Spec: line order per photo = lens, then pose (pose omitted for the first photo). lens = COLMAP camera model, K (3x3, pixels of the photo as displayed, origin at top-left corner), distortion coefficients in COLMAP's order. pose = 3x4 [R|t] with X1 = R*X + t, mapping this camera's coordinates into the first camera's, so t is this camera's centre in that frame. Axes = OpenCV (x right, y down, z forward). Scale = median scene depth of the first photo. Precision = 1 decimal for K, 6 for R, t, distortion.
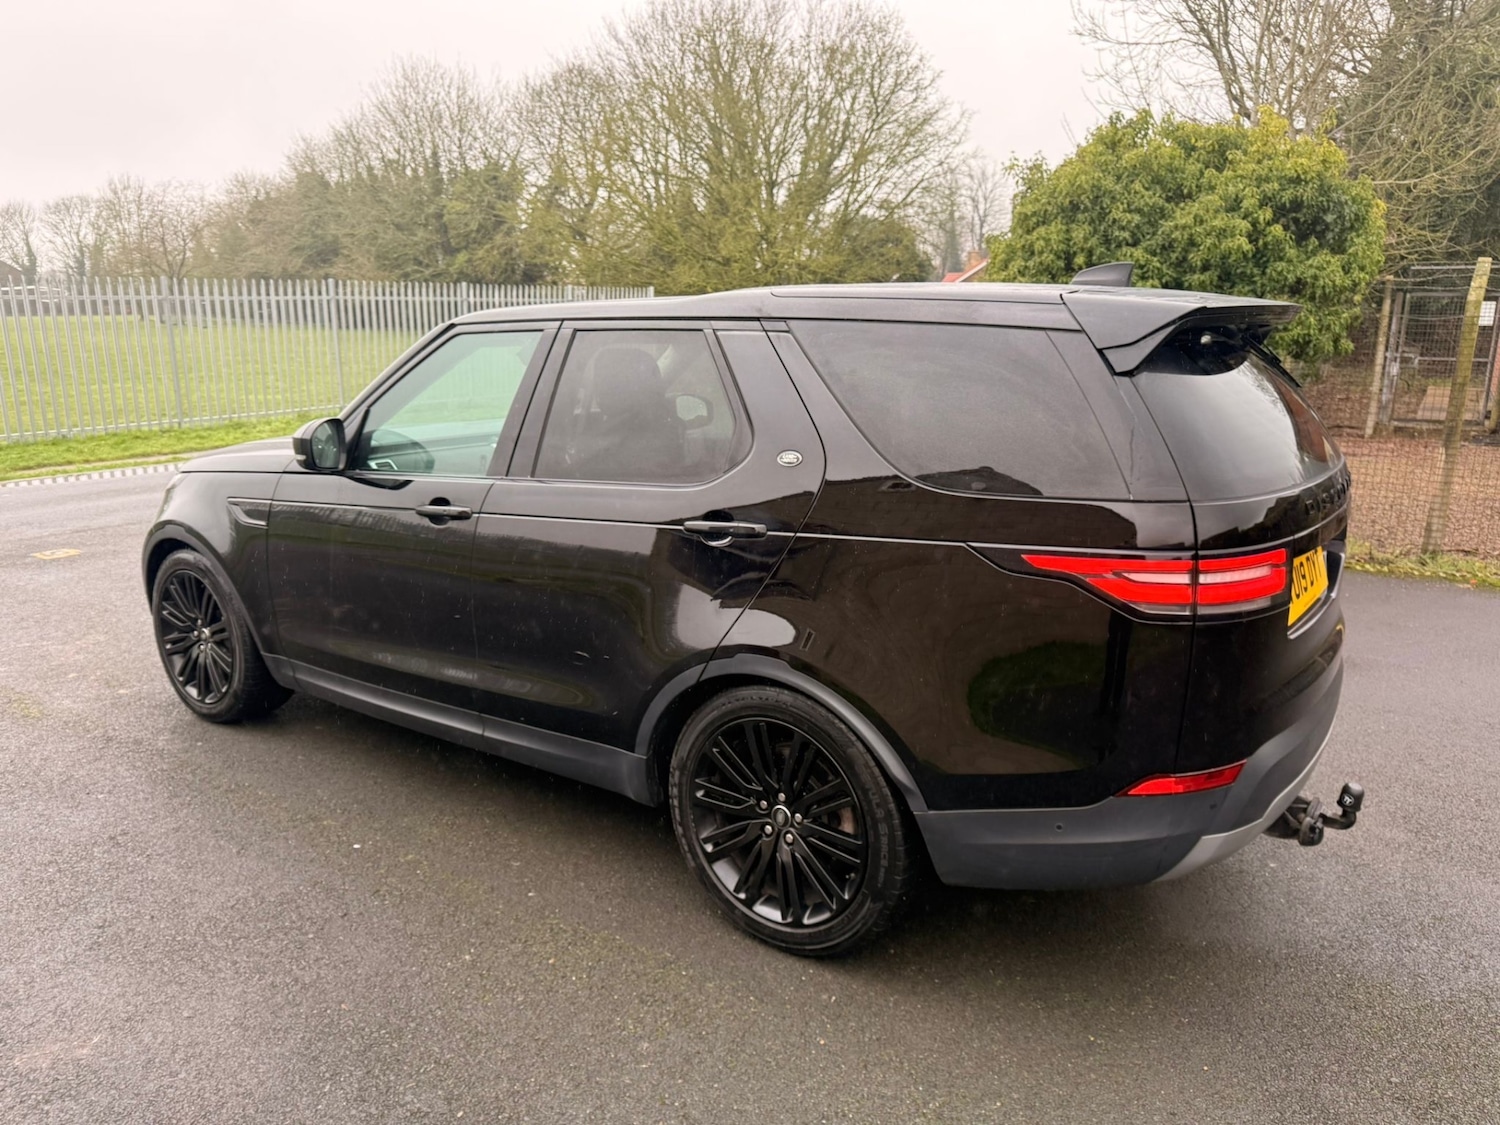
lens RADIAL K [[955.6, 0, 656.1], [0, 955.6, 553.5], [0, 0, 1]] dist [0.067935, -0.087376]
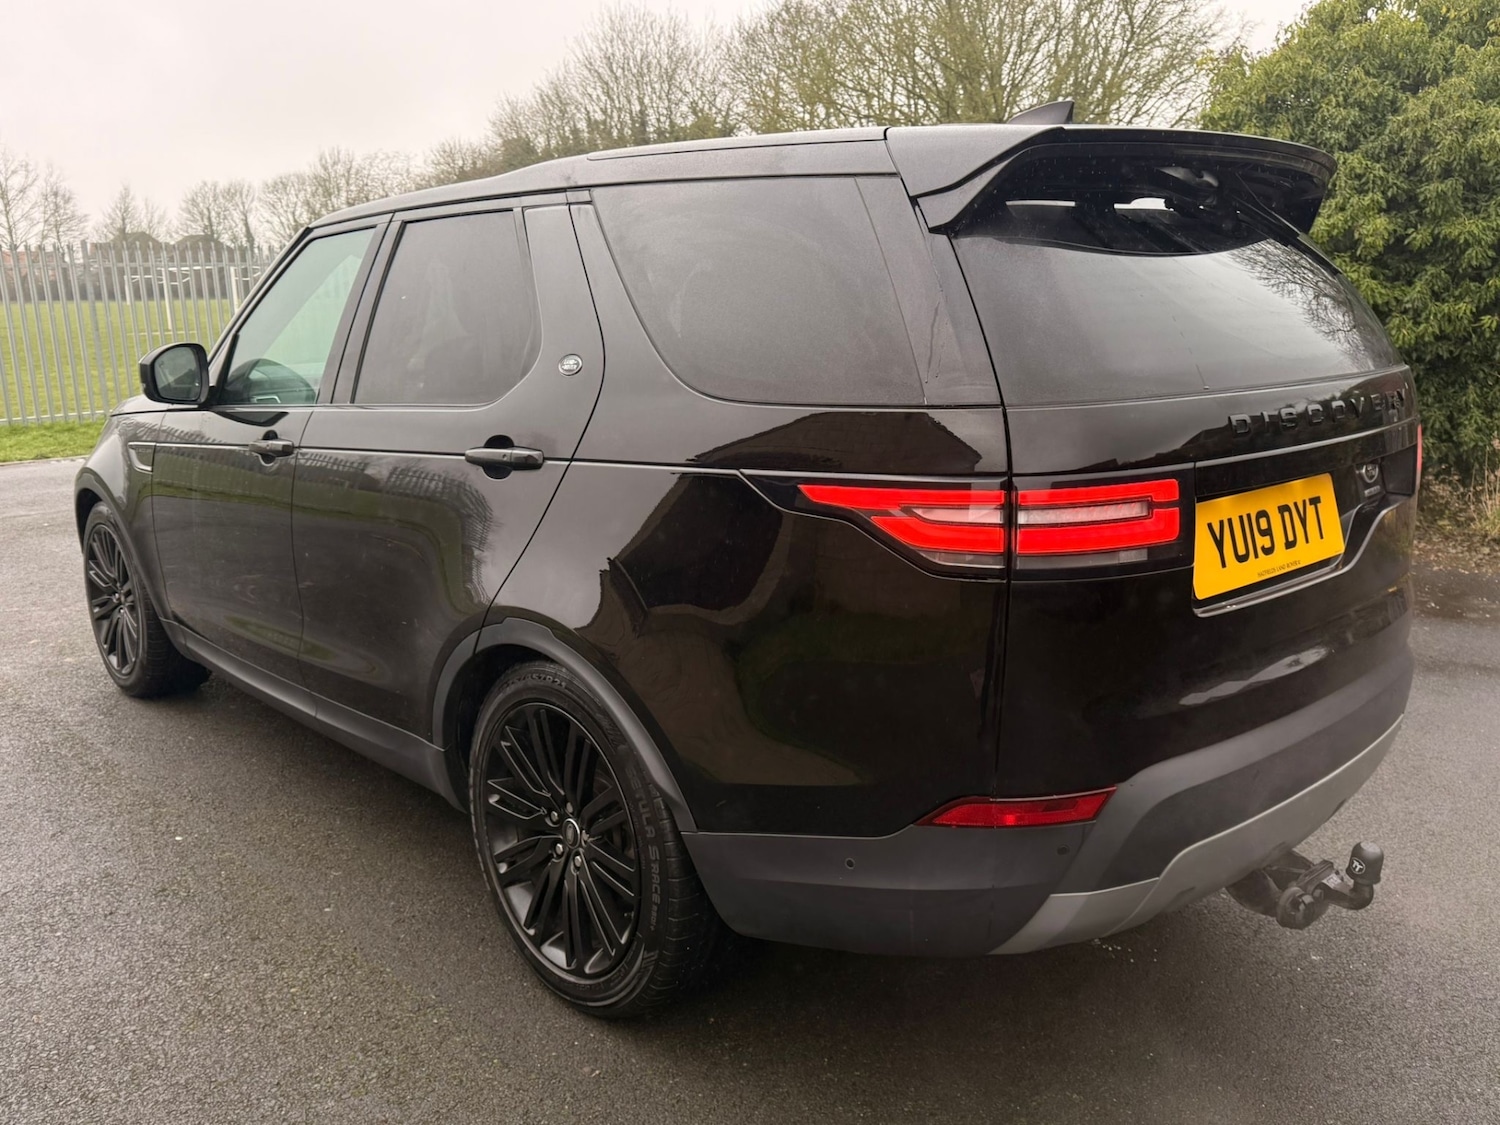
lens RADIAL K [[1072.7, 0, 750.0], [0, 1072.7, 562.5], [0, 0, 1]] dist [0.025487, -0.022640]
pose [[0.984464, 0.028244, -0.173300, 0.276964], [-0.028764, 0.999586, -0.000490, 0.035148], [0.173215, 0.005467, 0.984869, 0.114595]]
